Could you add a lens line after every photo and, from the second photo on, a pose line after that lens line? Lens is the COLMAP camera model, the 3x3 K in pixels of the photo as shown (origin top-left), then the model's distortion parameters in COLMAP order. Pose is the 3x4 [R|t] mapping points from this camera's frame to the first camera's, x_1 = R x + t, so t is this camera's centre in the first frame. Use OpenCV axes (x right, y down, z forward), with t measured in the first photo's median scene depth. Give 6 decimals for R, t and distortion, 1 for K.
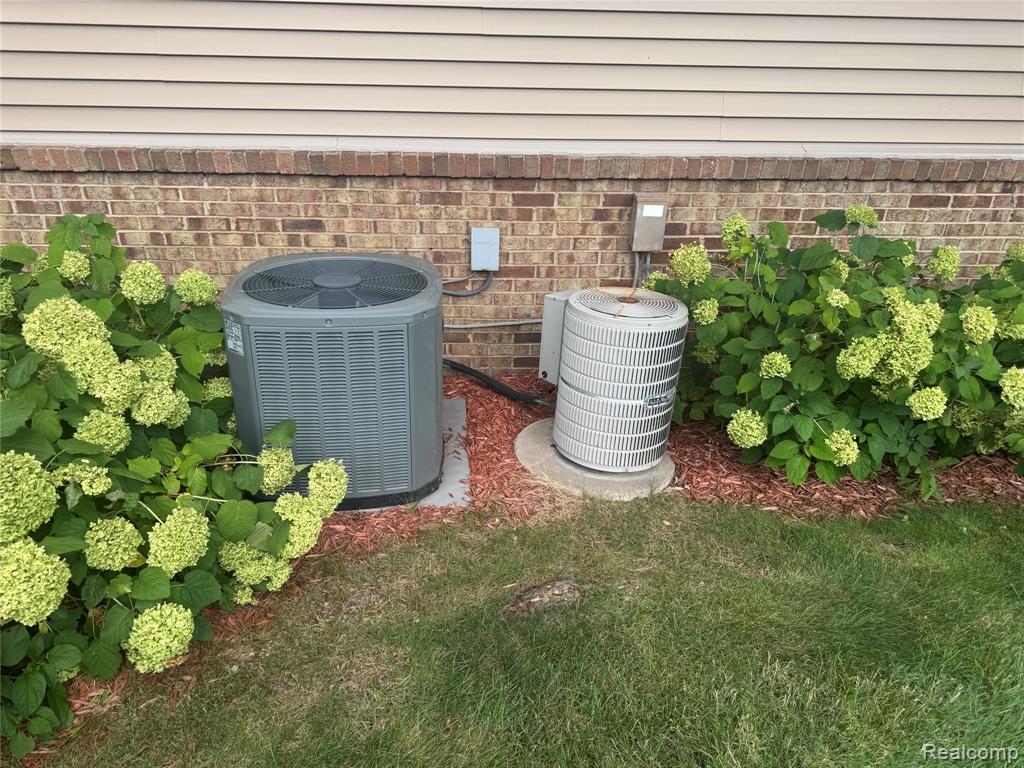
lens RADIAL K [[728.5, 0, 512.0], [0, 728.5, 384.0], [0, 0, 1]] dist [0.004174, -0.004356]
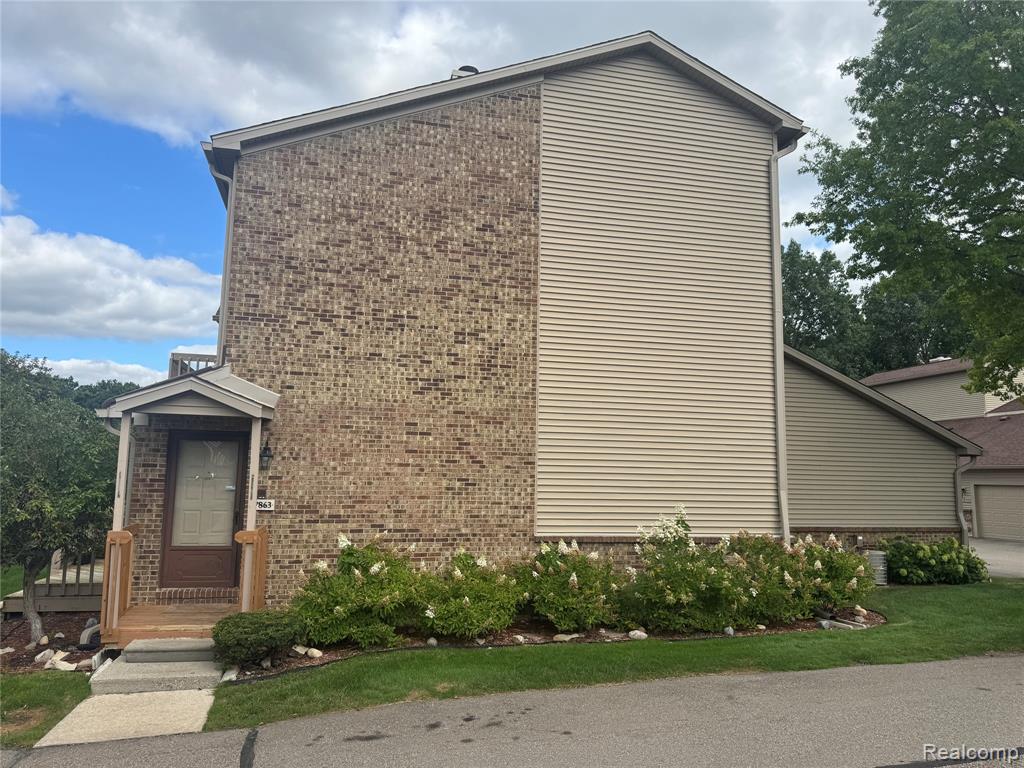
lens RADIAL K [[728.5, 0, 512.0], [0, 728.5, 384.0], [0, 0, 1]] dist [0.004174, -0.004356]
pose [[0.983725, 0.019391, 0.178632, -3.002200], [0.080581, 0.840969, -0.535049, 1.317895], [-0.160599, 0.540735, 0.825720, -3.195437]]
